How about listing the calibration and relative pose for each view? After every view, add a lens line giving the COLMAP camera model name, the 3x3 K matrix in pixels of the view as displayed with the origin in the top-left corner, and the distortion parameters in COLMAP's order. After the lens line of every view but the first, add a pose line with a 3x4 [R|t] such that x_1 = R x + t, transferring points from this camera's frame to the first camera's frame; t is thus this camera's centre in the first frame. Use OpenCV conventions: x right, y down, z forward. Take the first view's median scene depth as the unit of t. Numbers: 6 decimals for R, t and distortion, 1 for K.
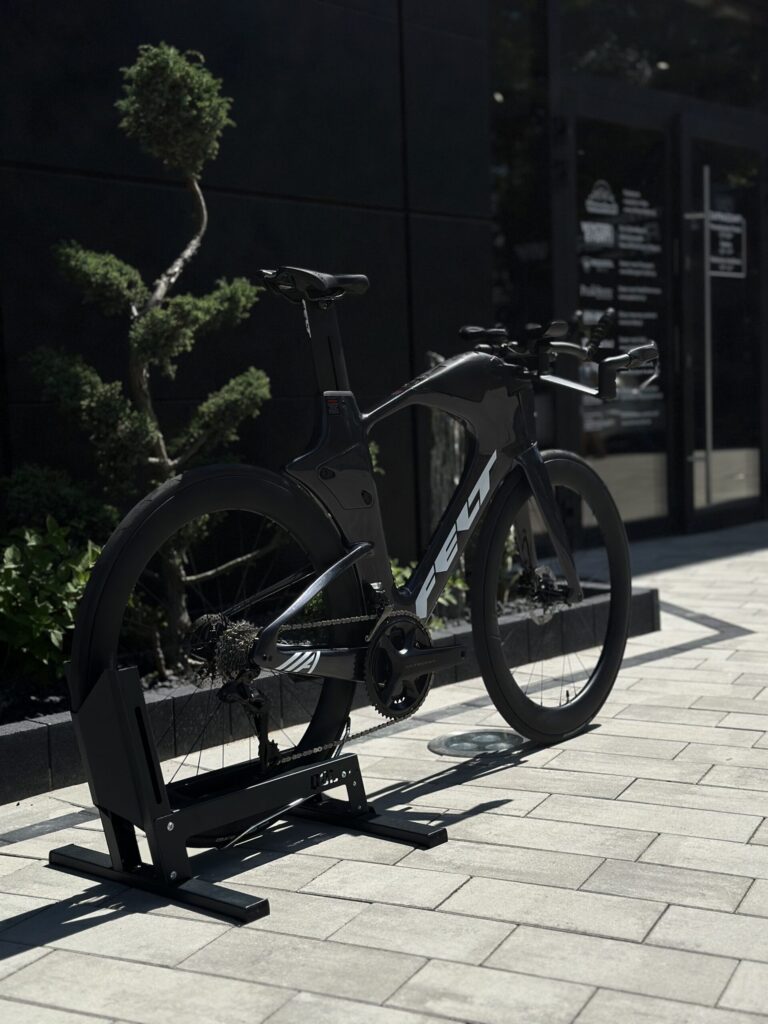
lens RADIAL K [[1426.7, 0, 389.7], [0, 1426.7, 513.0], [0, 0, 1]] dist [0.130258, -0.024958]
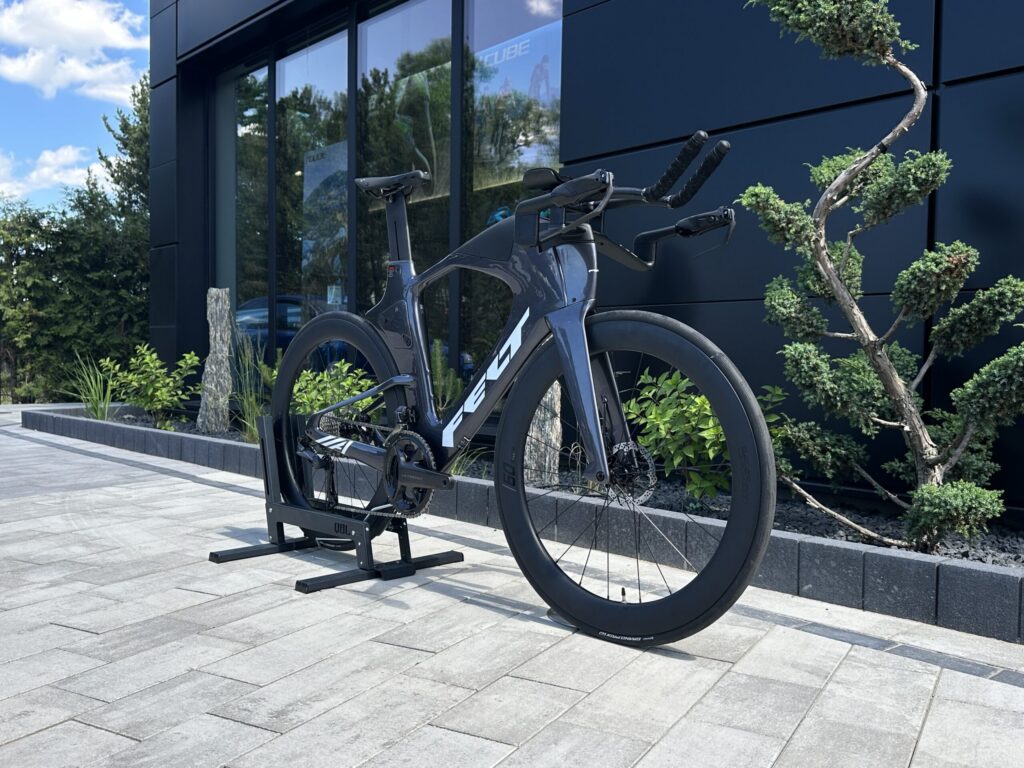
lens RADIAL K [[908.4, 0, 513.9], [0, 908.4, 382.2], [0, 0, 1]] dist [0.149353, -0.276018]
pose [[-0.066565, 0.062210, -0.995841, 0.860304], [-0.090875, 0.993528, 0.068140, -0.040601], [0.993635, 0.095032, -0.060481, 1.222999]]
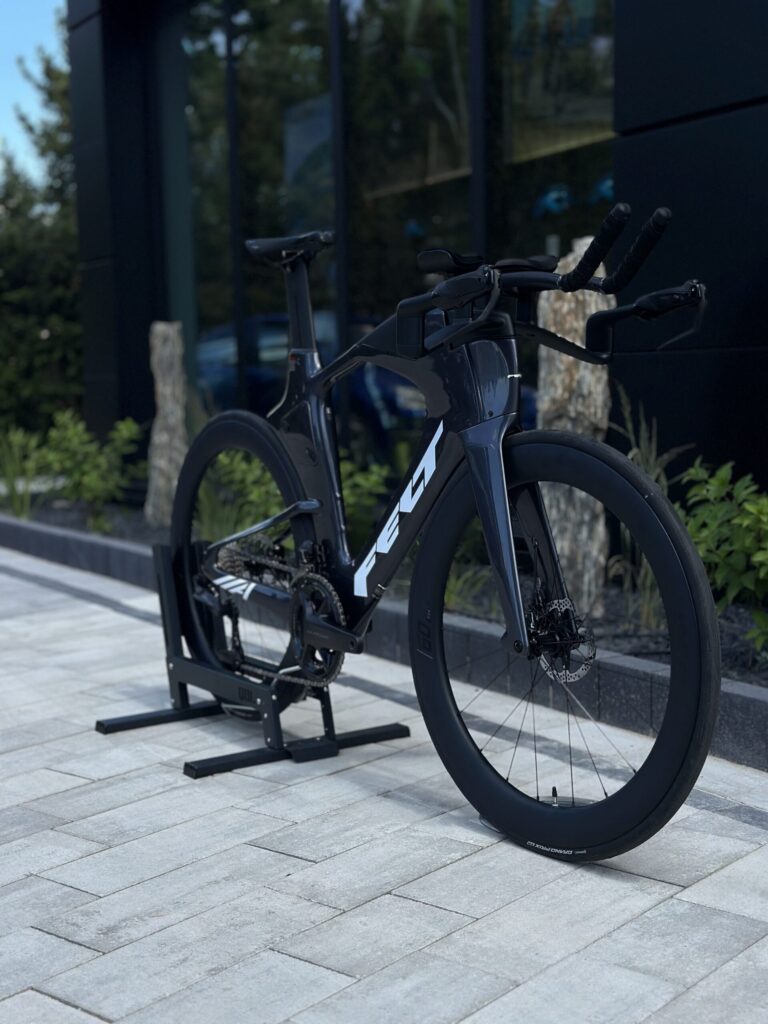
lens RADIAL K [[1426.7, 0, 389.7], [0, 1426.7, 513.0], [0, 0, 1]] dist [0.130258, -0.024958]
pose [[-0.253270, 0.132334, -0.958302, 0.991859], [-0.046155, 0.987818, 0.148608, -0.129134], [0.966294, 0.081869, -0.244077, 1.381168]]
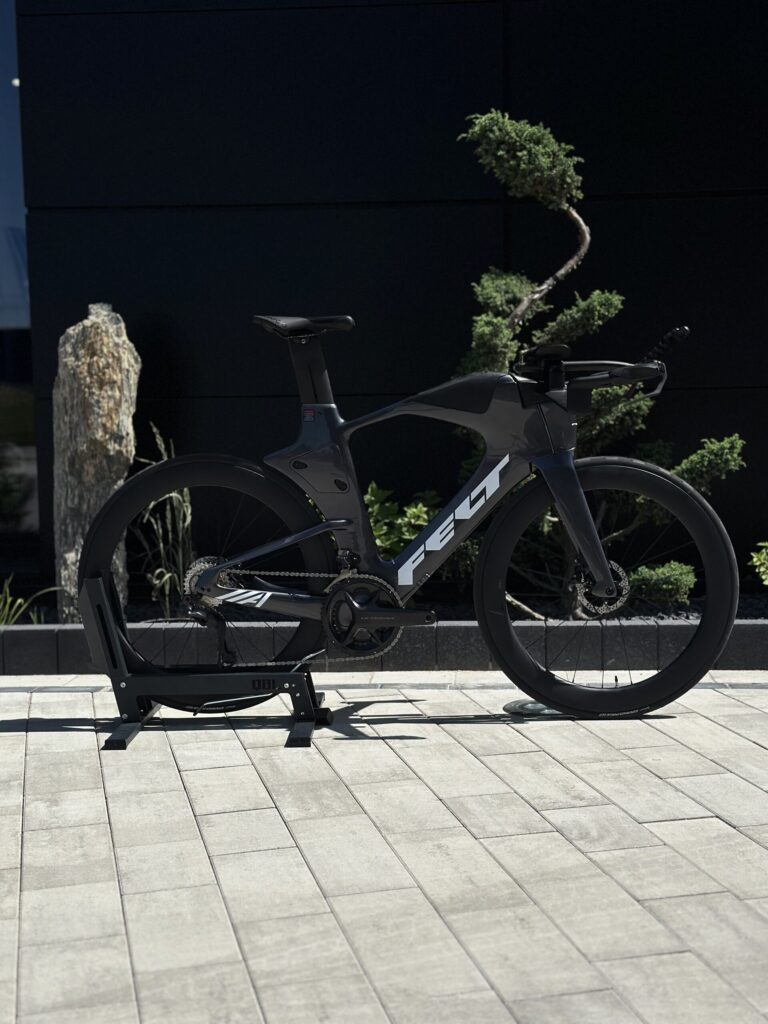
lens RADIAL K [[1426.7, 0, 389.7], [0, 1426.7, 513.0], [0, 0, 1]] dist [0.130258, -0.024958]
pose [[0.639706, 0.094149, -0.762832, 1.075772], [-0.067740, 0.995514, 0.066060, -0.078906], [0.765629, 0.009416, 0.643213, 0.204304]]
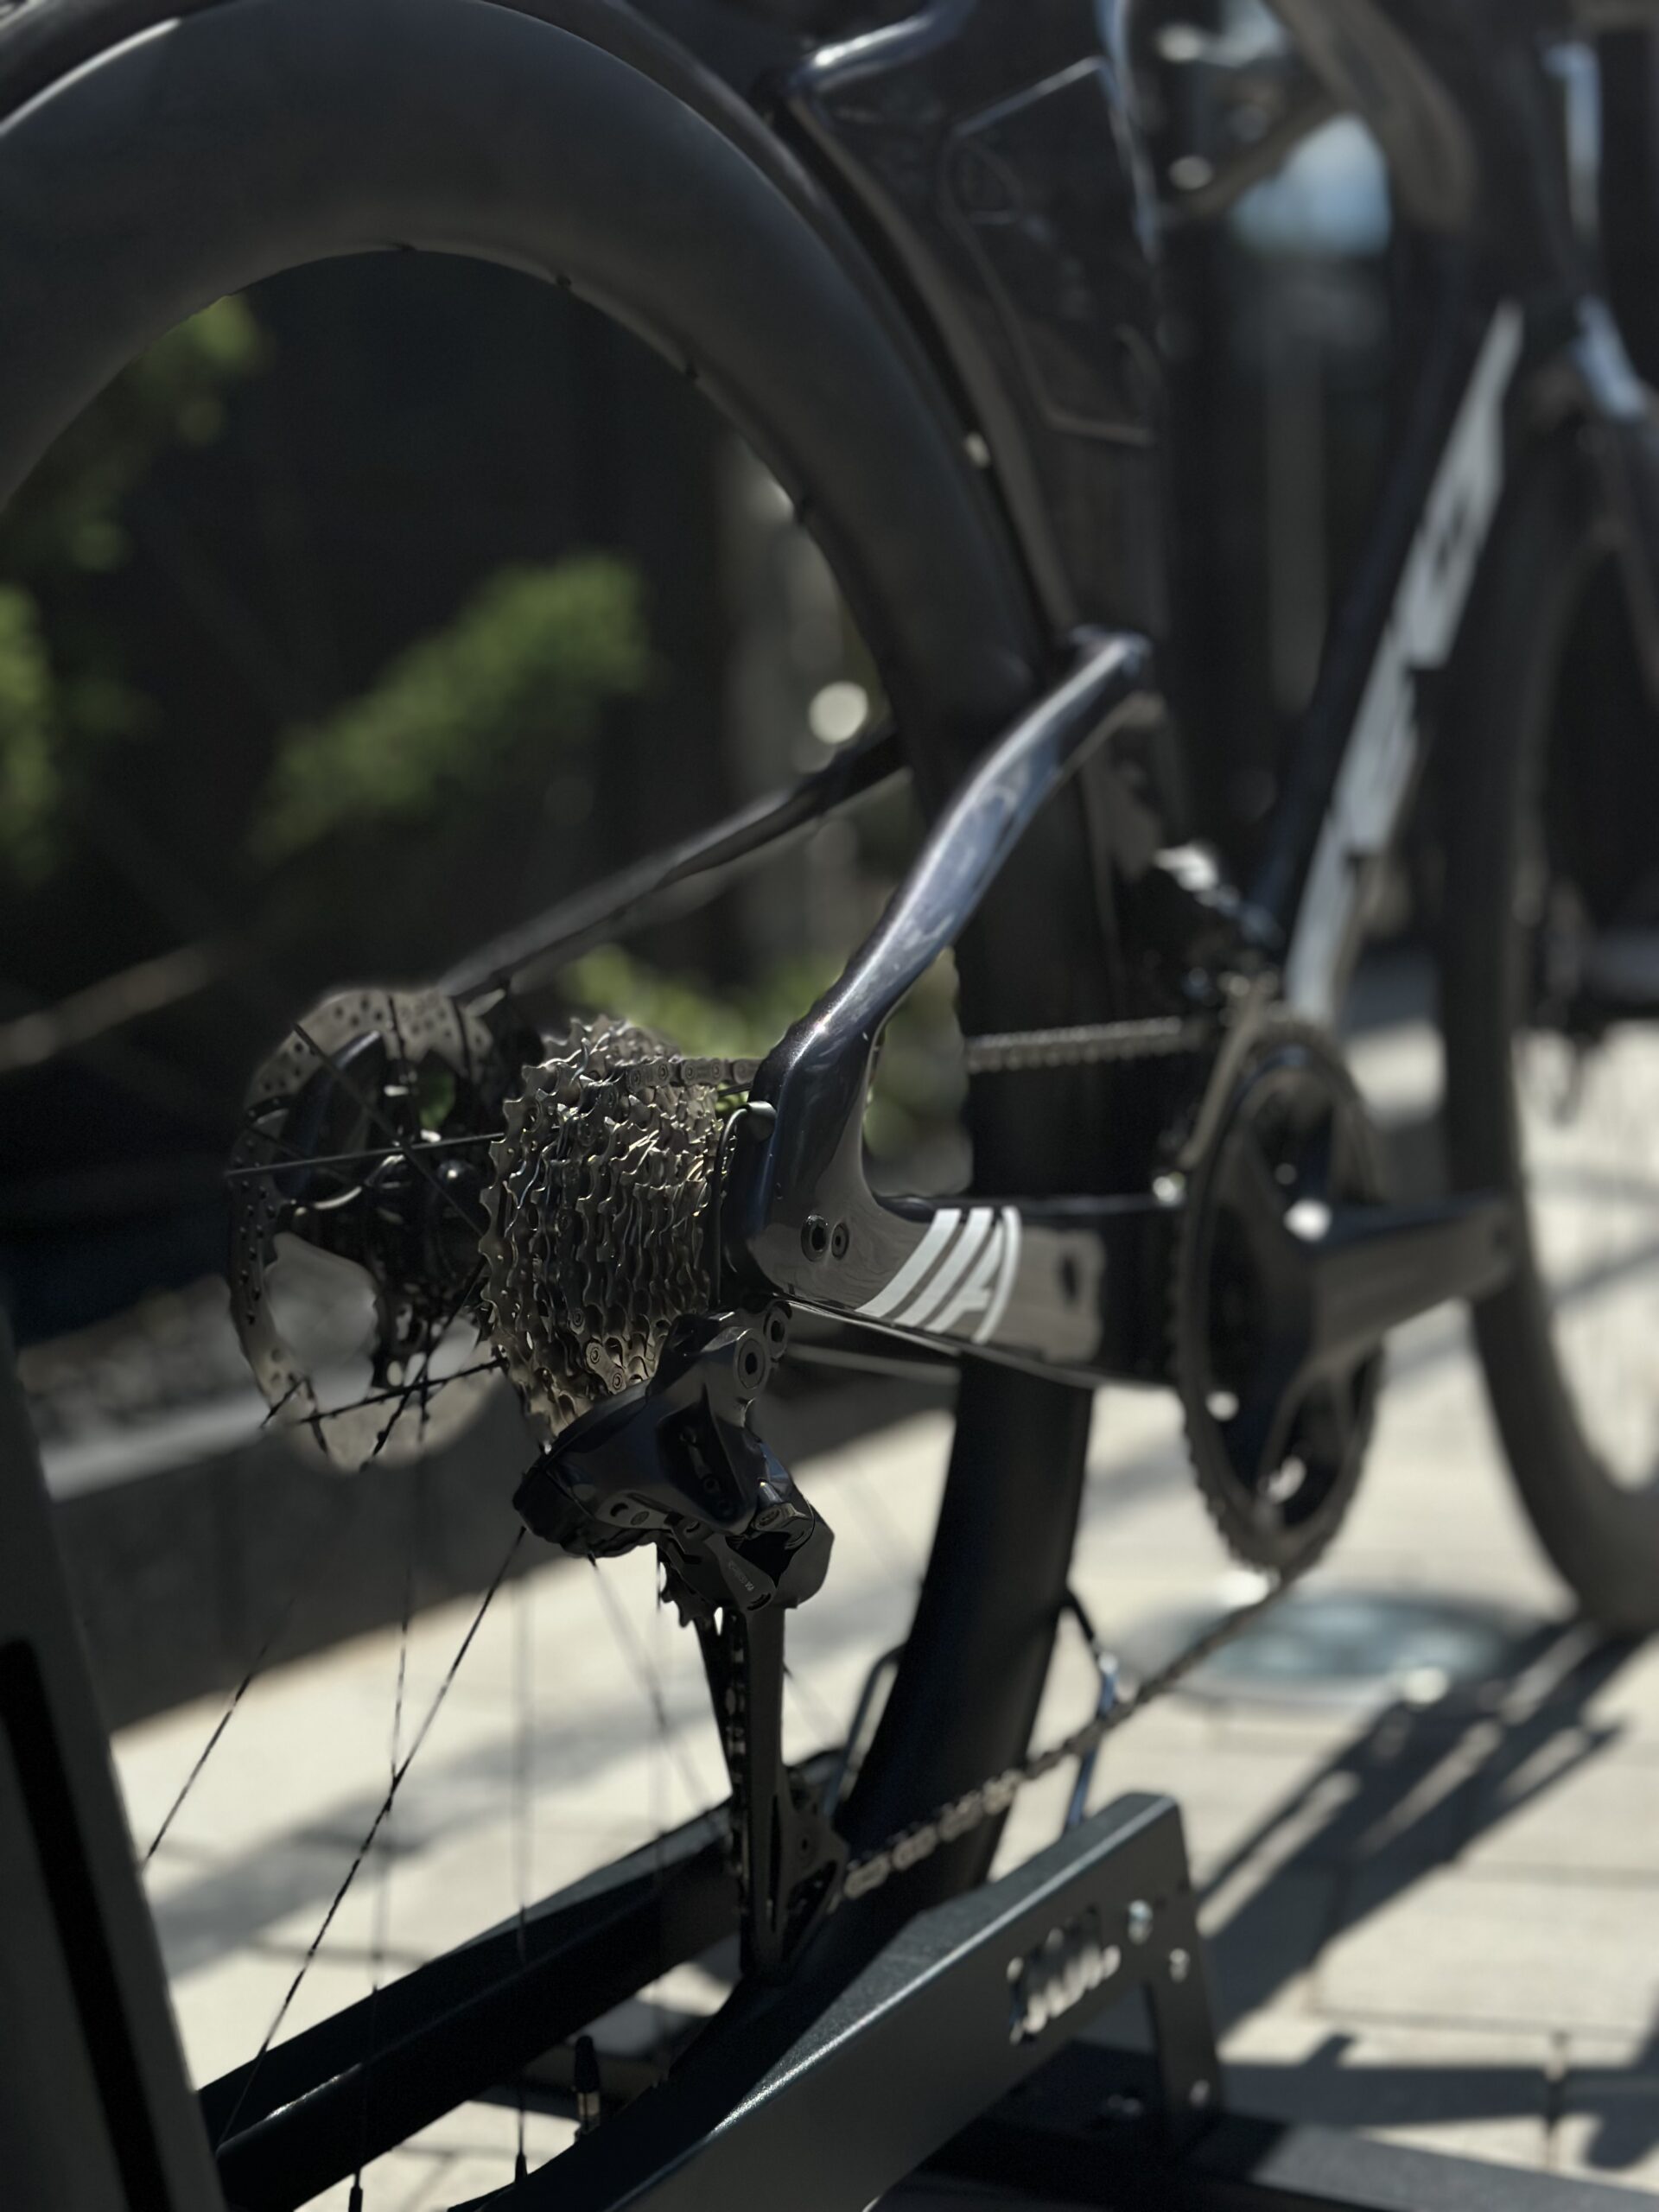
lens RADIAL K [[3081.9, 0, 841.8], [0, 3081.9, 1108.3], [0, 0, 1]] dist [0.130258, -0.024958]
pose [[0.982314, -0.028085, 0.185125, -0.137185], [0.025769, 0.999557, 0.014903, 0.079388], [-0.185462, -0.009869, 0.982602, 0.651968]]
